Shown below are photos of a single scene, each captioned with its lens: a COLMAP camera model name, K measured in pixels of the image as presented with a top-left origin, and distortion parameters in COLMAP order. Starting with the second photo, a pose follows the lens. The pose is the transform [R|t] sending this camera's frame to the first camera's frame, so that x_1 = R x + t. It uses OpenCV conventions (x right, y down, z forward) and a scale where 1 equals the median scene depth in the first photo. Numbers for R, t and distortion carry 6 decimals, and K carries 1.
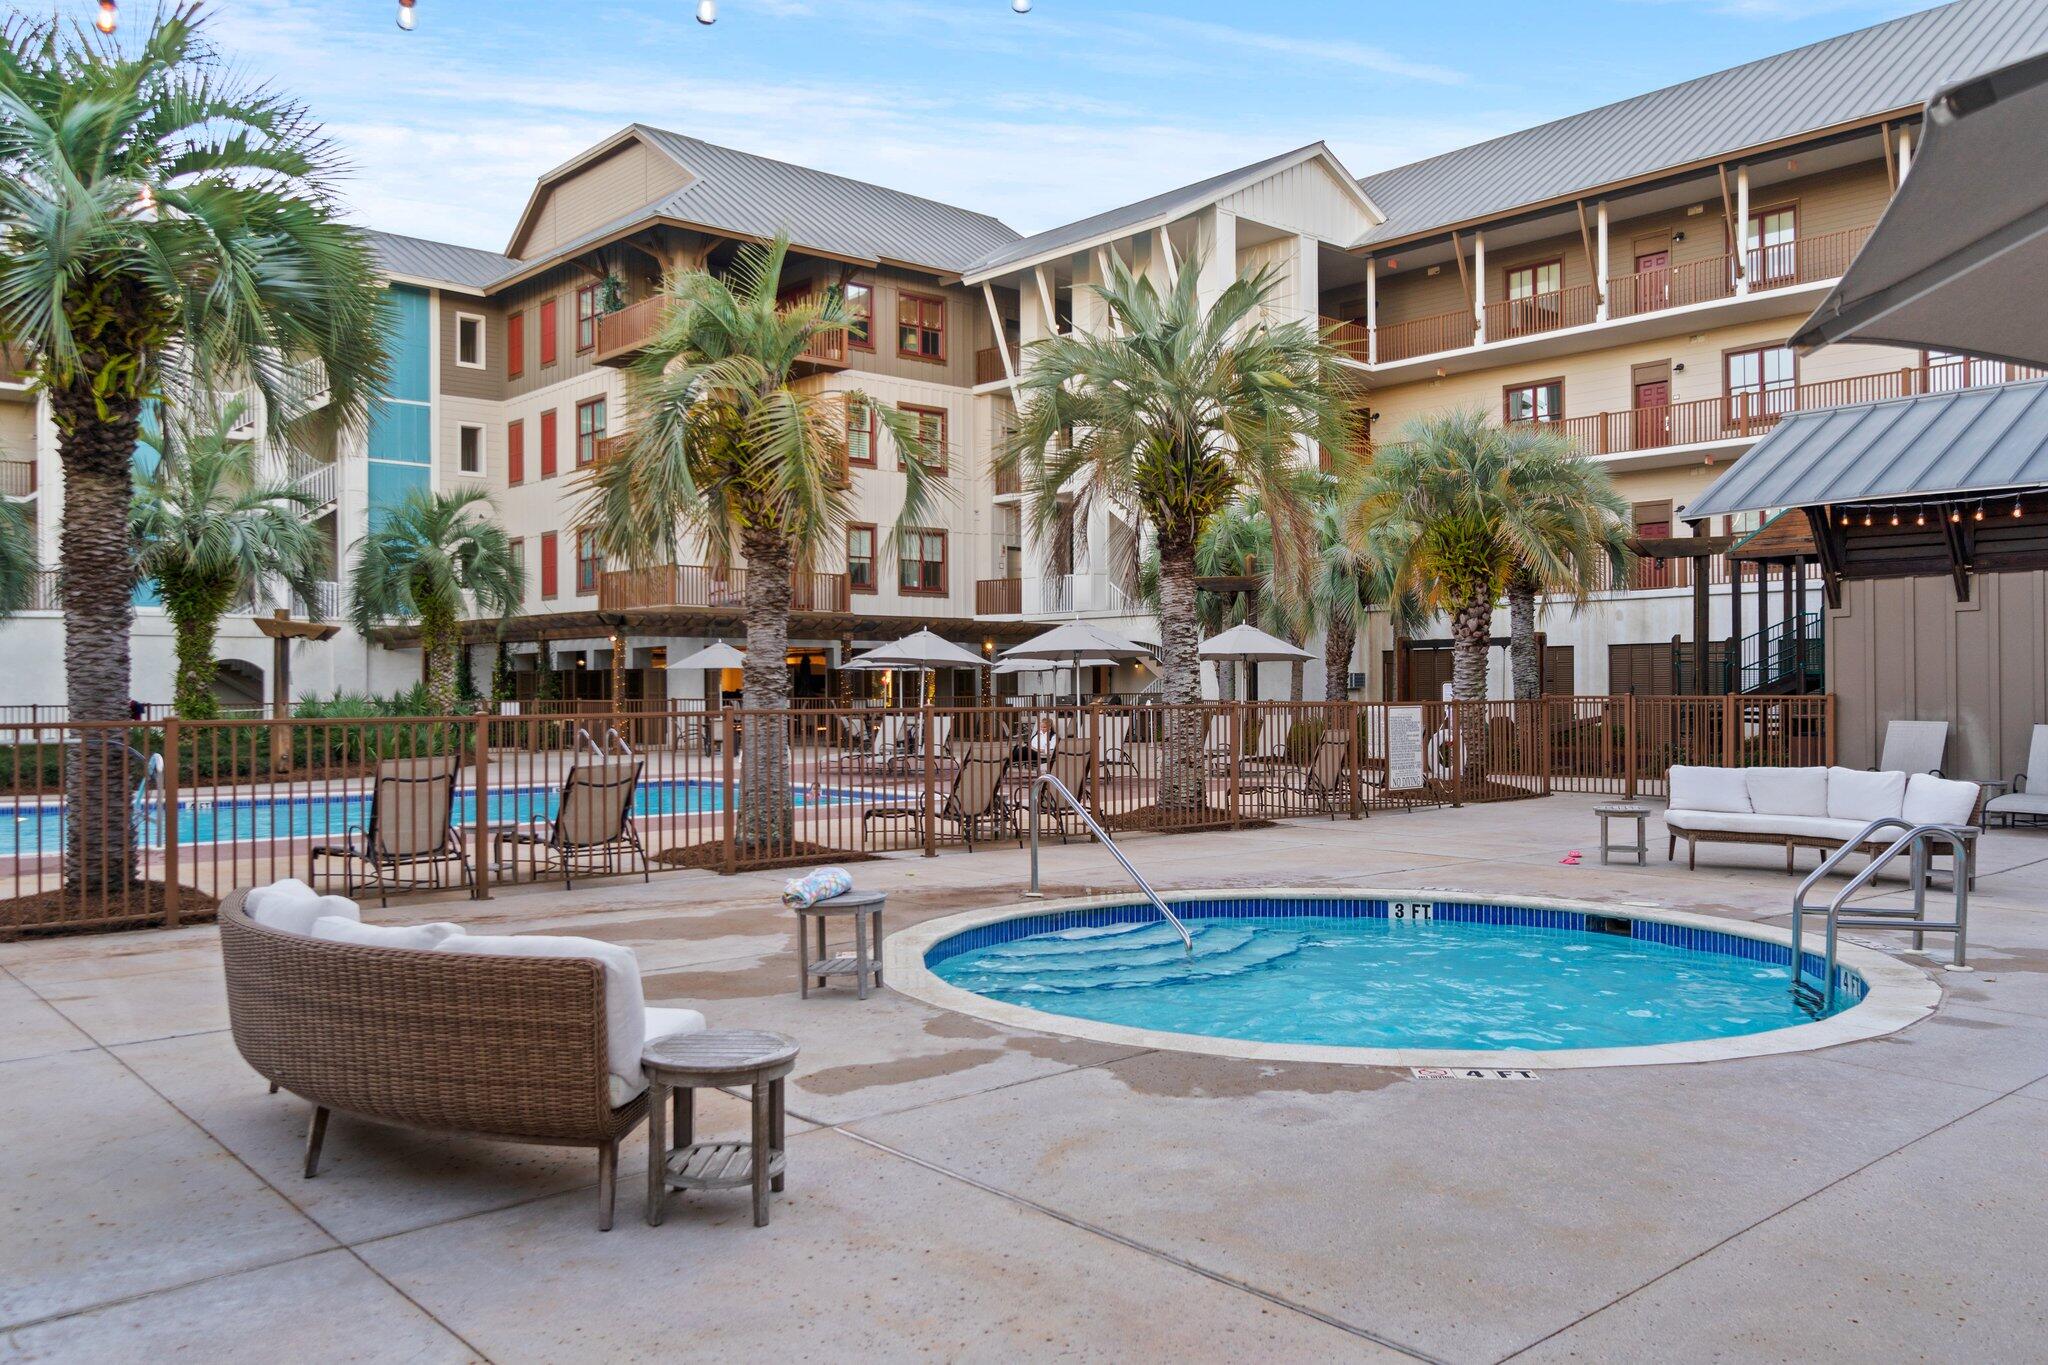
lens RADIAL K [[1550.1, 0, 1026.0], [0, 1550.1, 676.1], [0, 0, 1]] dist [-0.009558, 0.008257]
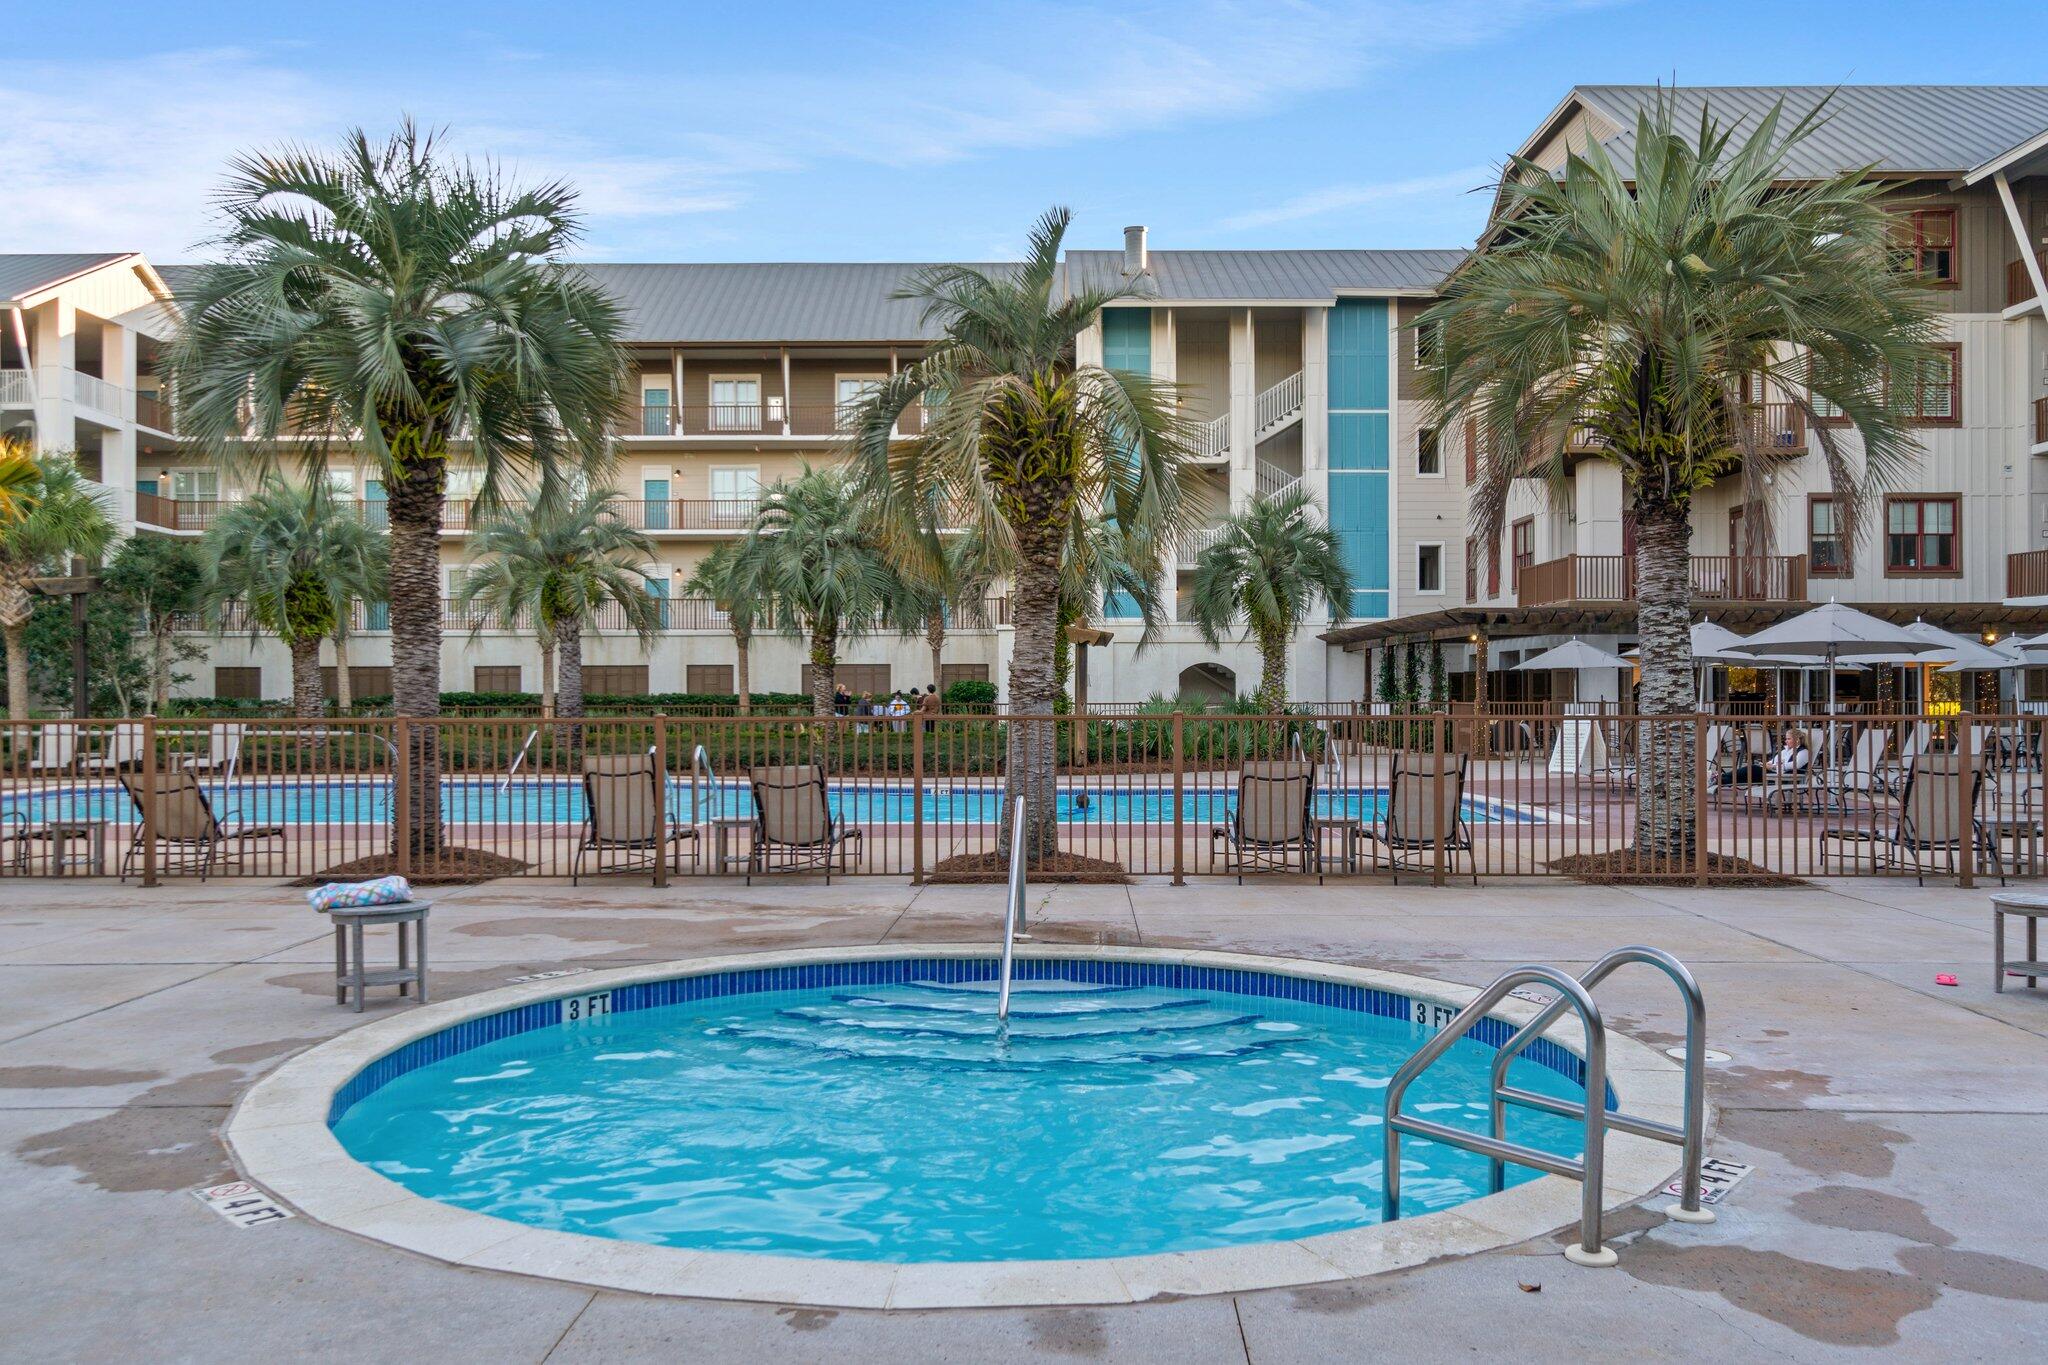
lens RADIAL K [[1550.1, 0, 1024.5], [0, 1550.1, 694.0], [0, 0, 1]] dist [-0.009558, 0.008257]
pose [[0.749510, 0.003508, -0.661983, 0.225351], [0.004113, 0.999942, 0.009955, -0.000240], [0.661980, -0.010185, 0.749452, 0.142510]]
